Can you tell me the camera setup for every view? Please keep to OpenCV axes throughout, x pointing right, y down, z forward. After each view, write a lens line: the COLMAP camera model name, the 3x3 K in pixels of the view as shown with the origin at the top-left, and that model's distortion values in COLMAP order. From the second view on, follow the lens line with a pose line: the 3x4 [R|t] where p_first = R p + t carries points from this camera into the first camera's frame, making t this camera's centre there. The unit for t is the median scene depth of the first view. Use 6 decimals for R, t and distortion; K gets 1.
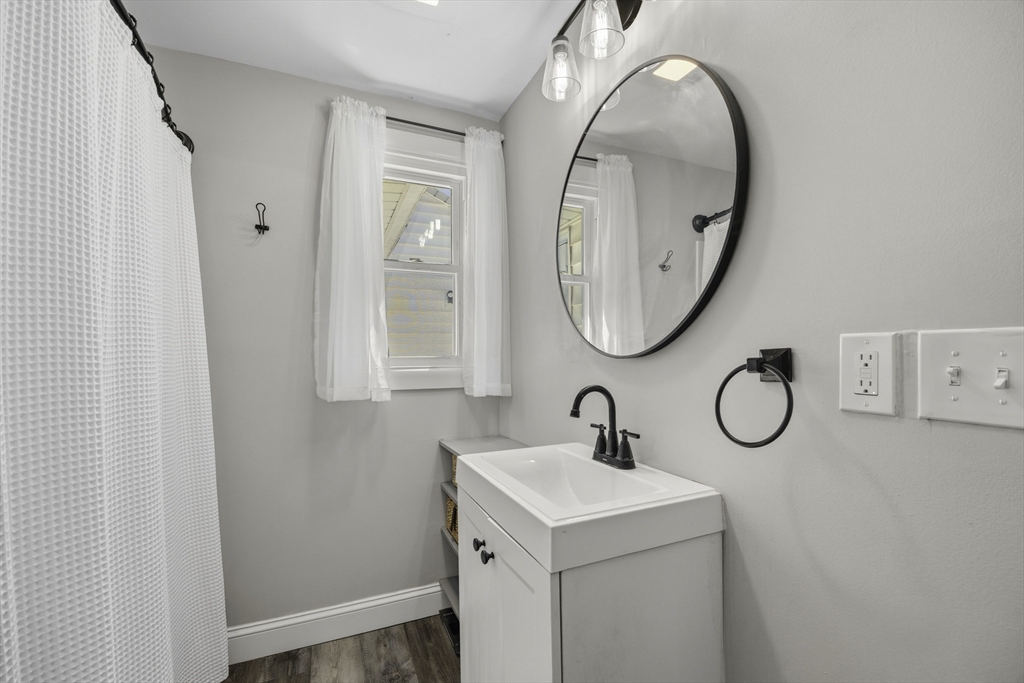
lens RADIAL K [[431.6, 0, 512.5], [0, 431.6, 358.7], [0, 0, 1]] dist [-0.016646, -0.000119]
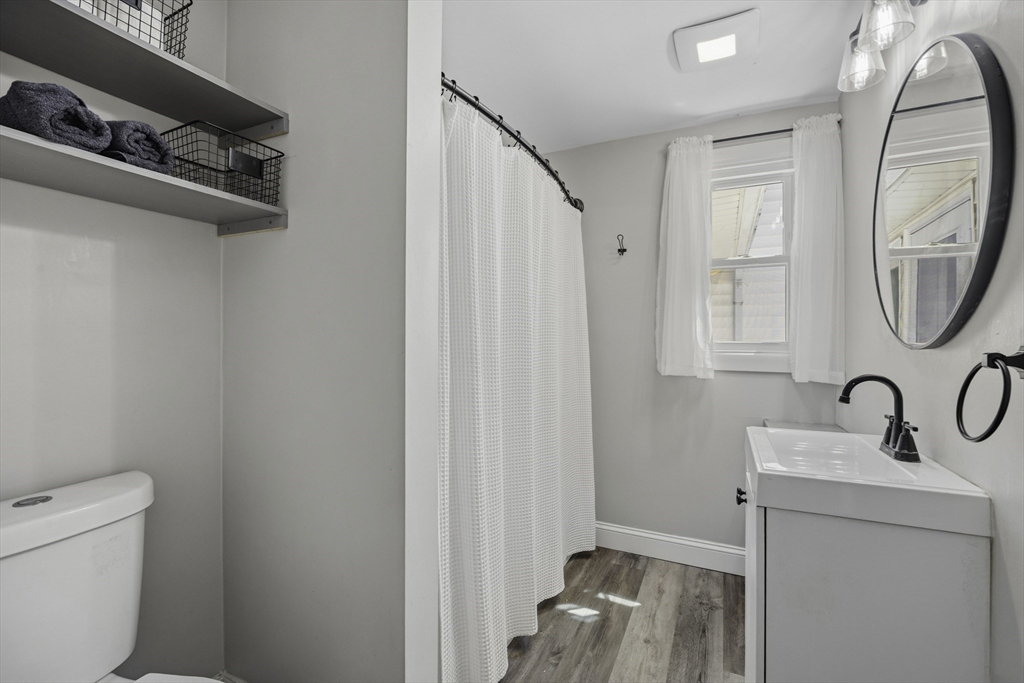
lens RADIAL K [[428.1, 0, 514.3], [0, 428.1, 343.8], [0, 0, 1]] dist [-0.013474, 0.000019]
pose [[0.651748, 0.019280, -0.758191, 0.267024], [-0.012762, 0.999814, 0.014454, -0.010076], [0.758328, 0.000256, 0.651873, -0.202336]]
